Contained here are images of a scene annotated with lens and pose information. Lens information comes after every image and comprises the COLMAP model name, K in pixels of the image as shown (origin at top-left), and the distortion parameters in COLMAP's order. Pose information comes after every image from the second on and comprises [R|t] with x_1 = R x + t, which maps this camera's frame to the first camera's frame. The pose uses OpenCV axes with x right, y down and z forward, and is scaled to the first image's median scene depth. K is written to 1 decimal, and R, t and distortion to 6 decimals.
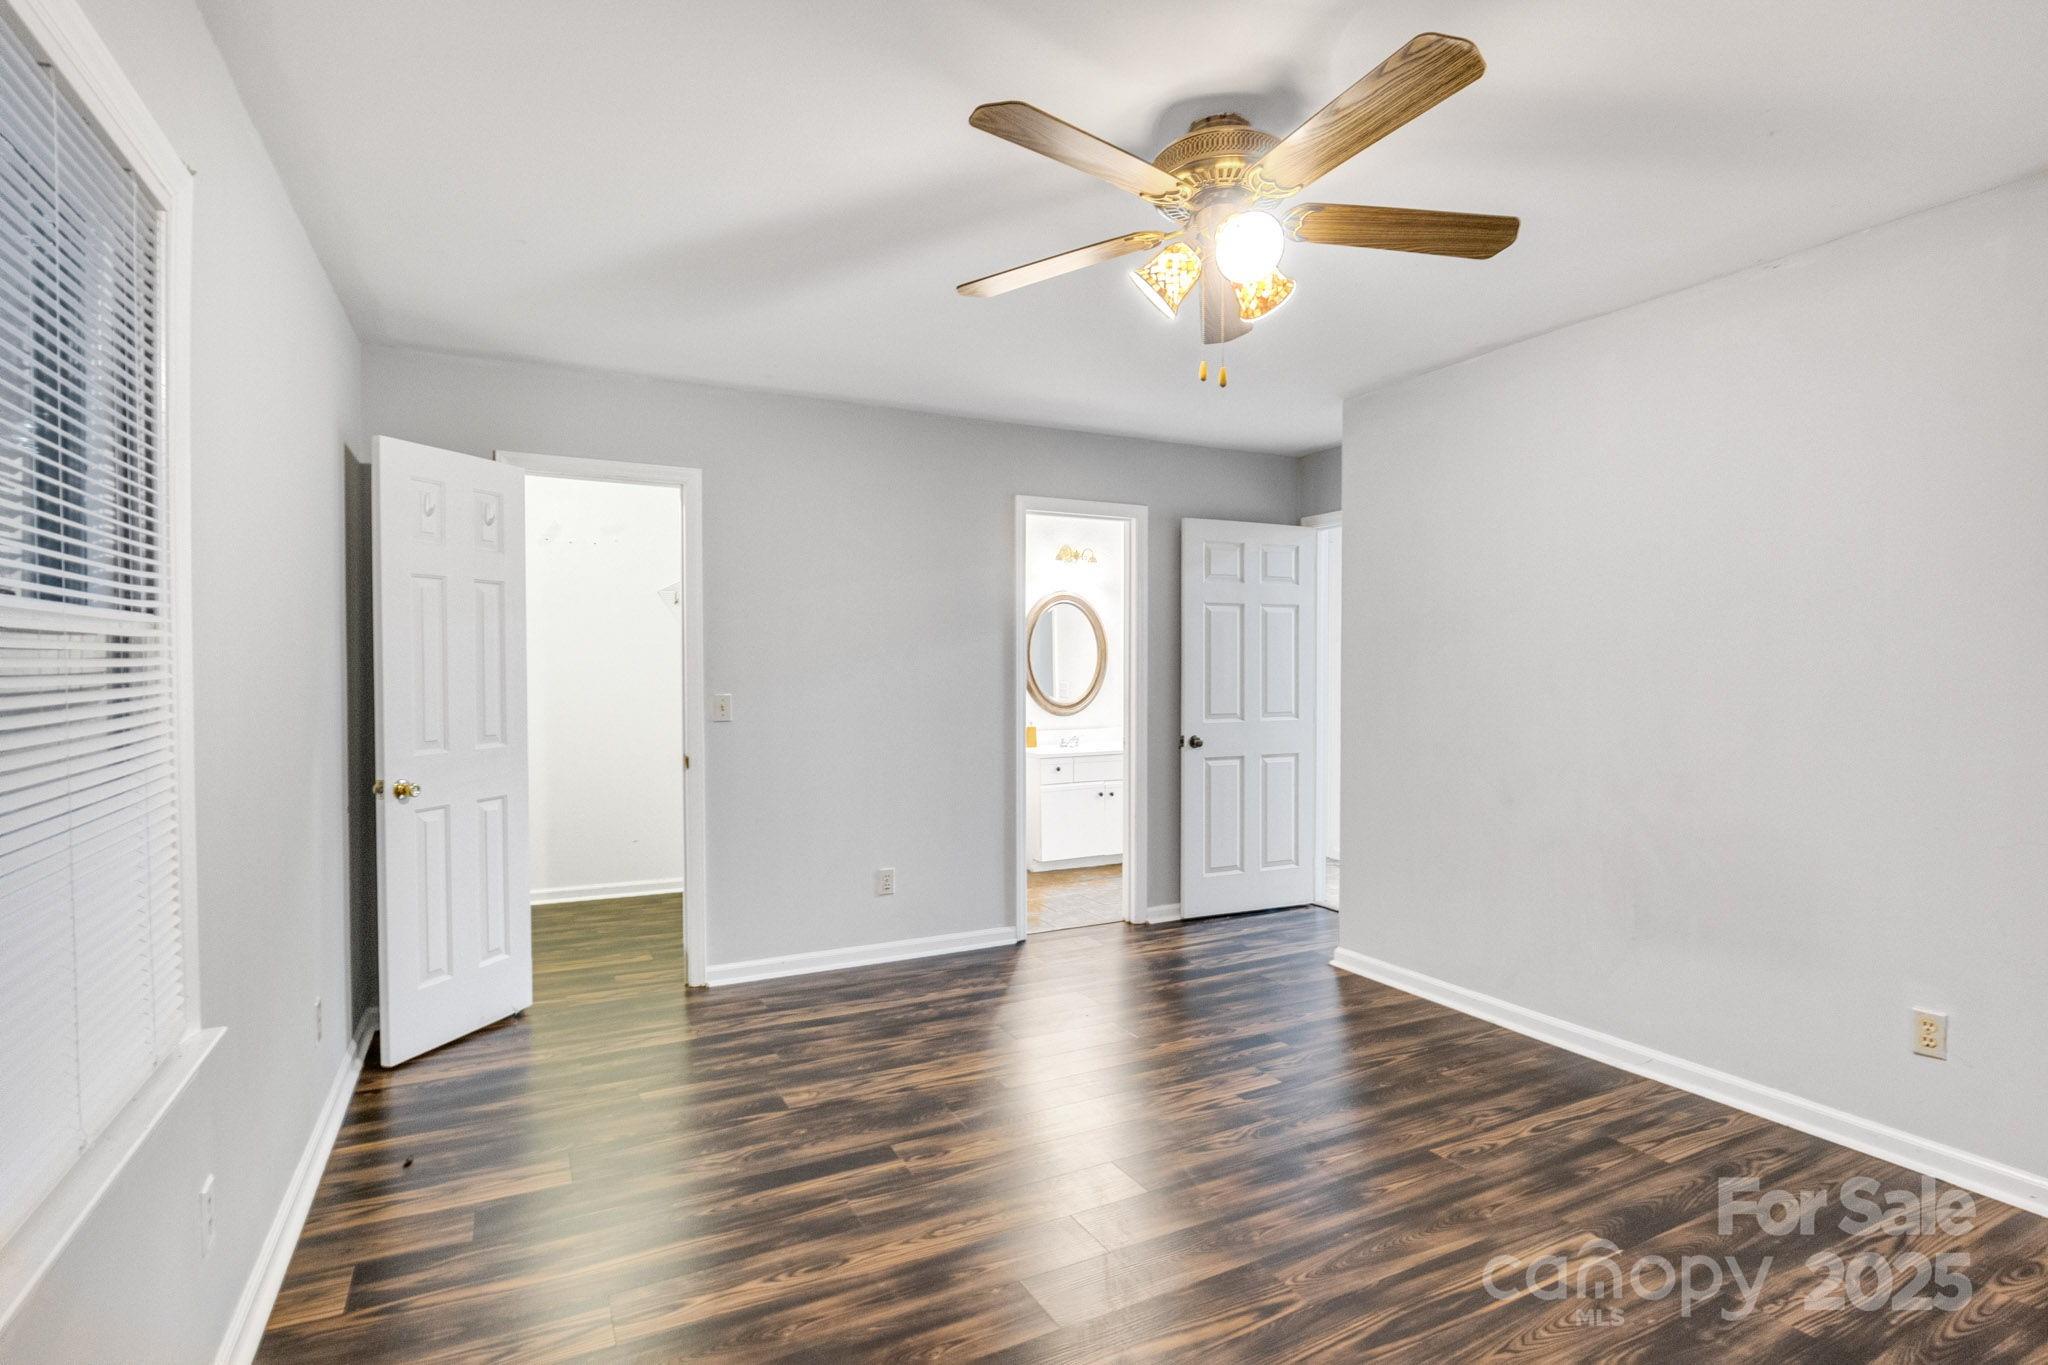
lens RADIAL K [[1021.0, 0, 1031.9], [0, 1021.0, 679.1], [0, 0, 1]] dist [-0.004389, -0.000899]
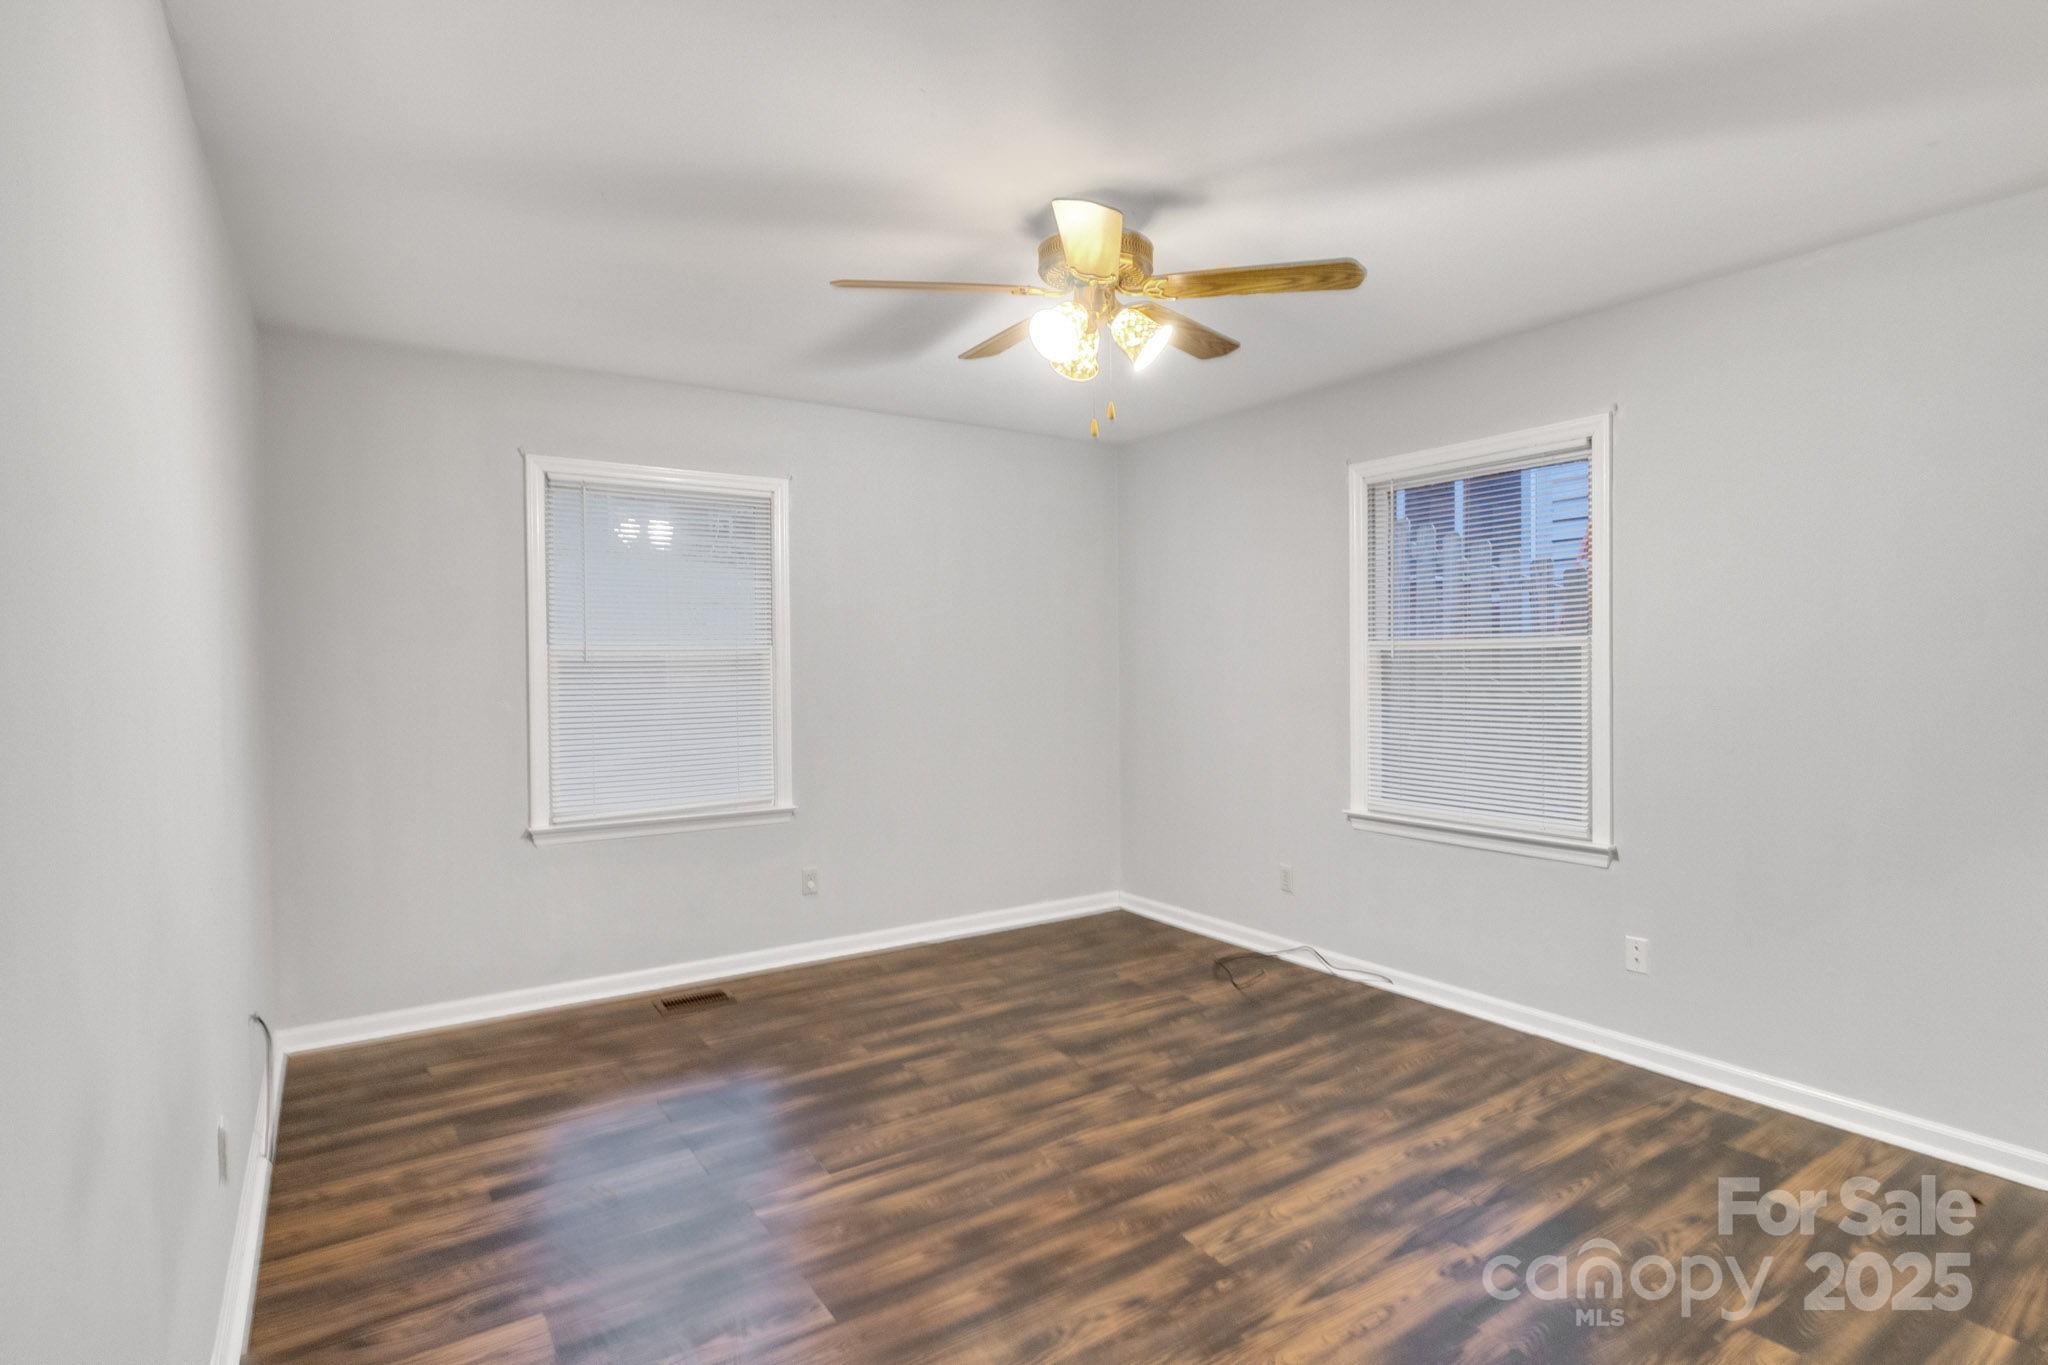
lens RADIAL K [[1021.0, 0, 1031.9], [0, 1021.0, 679.1], [0, 0, 1]] dist [-0.004389, -0.000899]
pose [[-0.991782, 0.017540, -0.126733, 0.373292], [0.013275, 0.999319, 0.034419, -0.040259], [0.127251, 0.032454, -0.991339, 1.964639]]
